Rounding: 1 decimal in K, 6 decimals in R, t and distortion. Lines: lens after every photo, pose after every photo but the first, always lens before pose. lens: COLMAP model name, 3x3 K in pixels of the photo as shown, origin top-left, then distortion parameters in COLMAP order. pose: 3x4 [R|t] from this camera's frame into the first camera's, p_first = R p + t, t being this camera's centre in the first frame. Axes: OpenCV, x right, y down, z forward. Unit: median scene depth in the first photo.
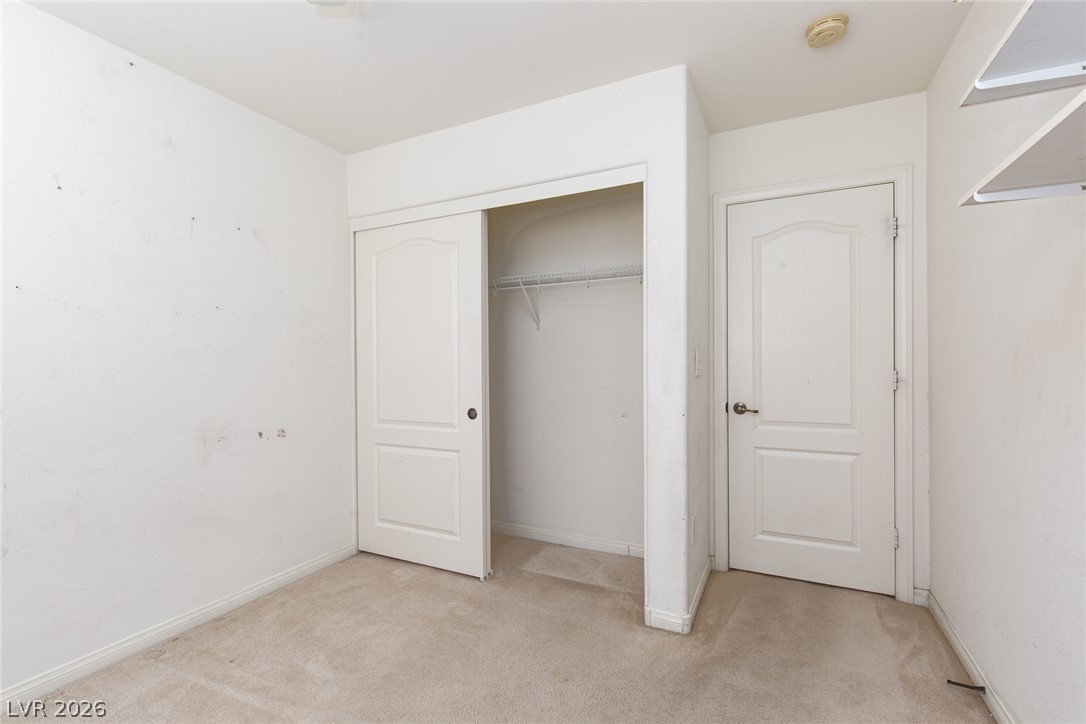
lens RADIAL K [[491.8, 0, 544.7], [0, 491.8, 365.0], [0, 0, 1]] dist [0.009509, -0.000982]
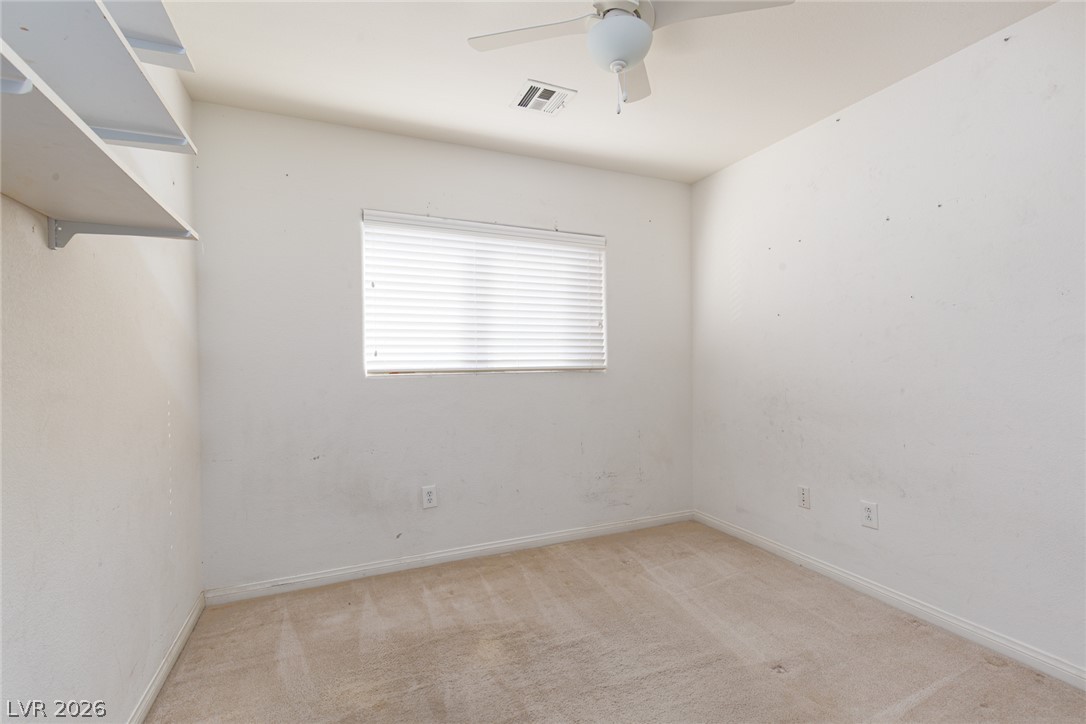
lens RADIAL K [[491.8, 0, 544.7], [0, 491.8, 365.0], [0, 0, 1]] dist [0.009509, -0.000982]
pose [[-0.651674, 0.015957, -0.758332, 0.522429], [0.009370, 0.999872, 0.012987, -0.003295], [0.758441, 0.001358, -0.651740, 1.035544]]
